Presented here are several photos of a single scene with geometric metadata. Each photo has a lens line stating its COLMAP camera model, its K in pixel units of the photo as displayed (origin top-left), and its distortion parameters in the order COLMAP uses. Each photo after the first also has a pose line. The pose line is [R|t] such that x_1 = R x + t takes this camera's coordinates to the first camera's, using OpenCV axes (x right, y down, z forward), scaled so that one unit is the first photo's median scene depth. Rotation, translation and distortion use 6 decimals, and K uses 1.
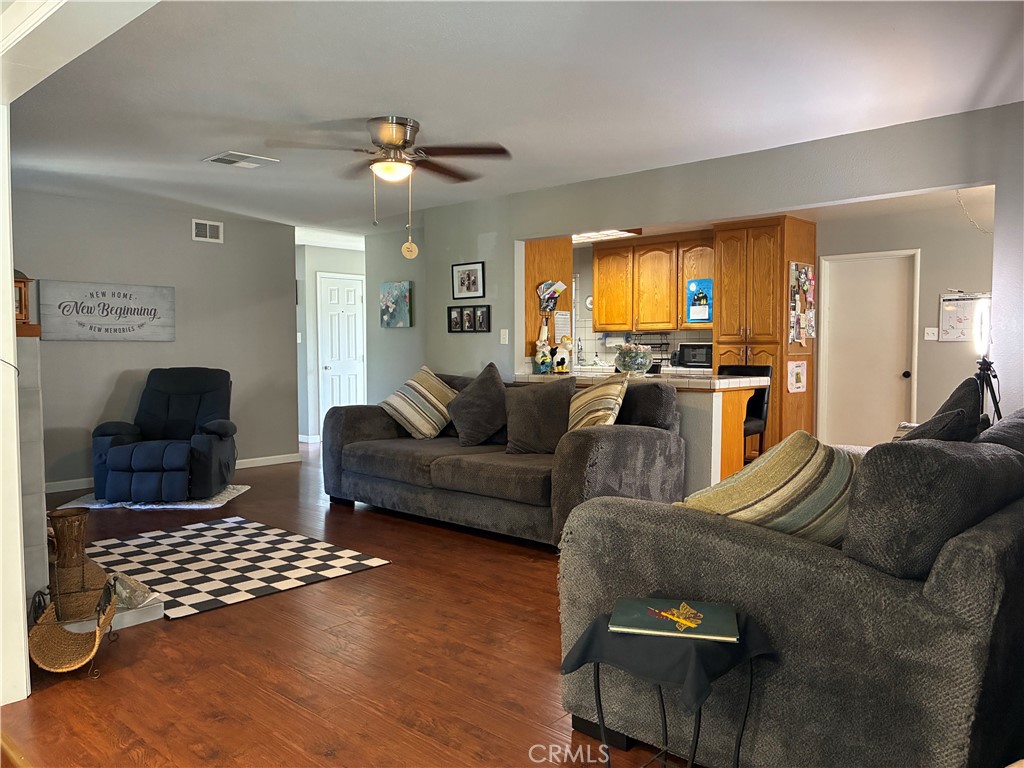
lens RADIAL K [[782.3, 0, 512.0], [0, 782.3, 384.0], [0, 0, 1]] dist [0.092144, -0.200582]
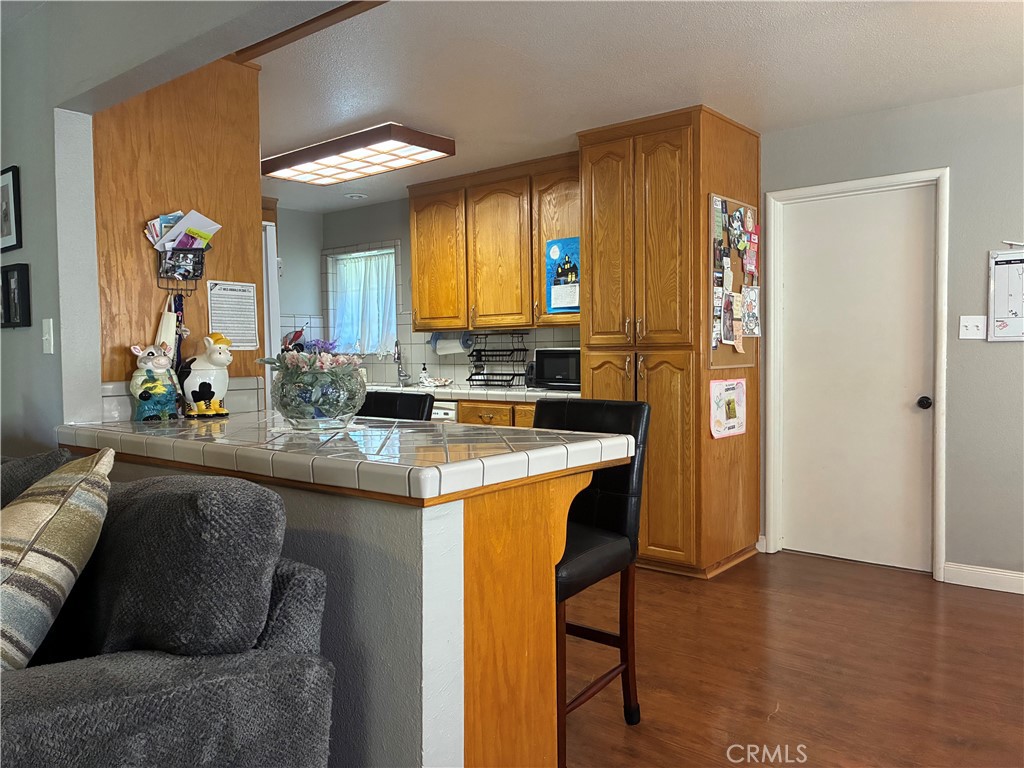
lens RADIAL K [[782.3, 0, 512.0], [0, 782.3, 384.0], [0, 0, 1]] dist [0.092144, -0.200582]
pose [[0.998706, -0.010854, 0.049685, 0.183126], [0.011267, 0.999904, -0.008042, -0.023045], [-0.049593, 0.008591, 0.998733, 0.458567]]
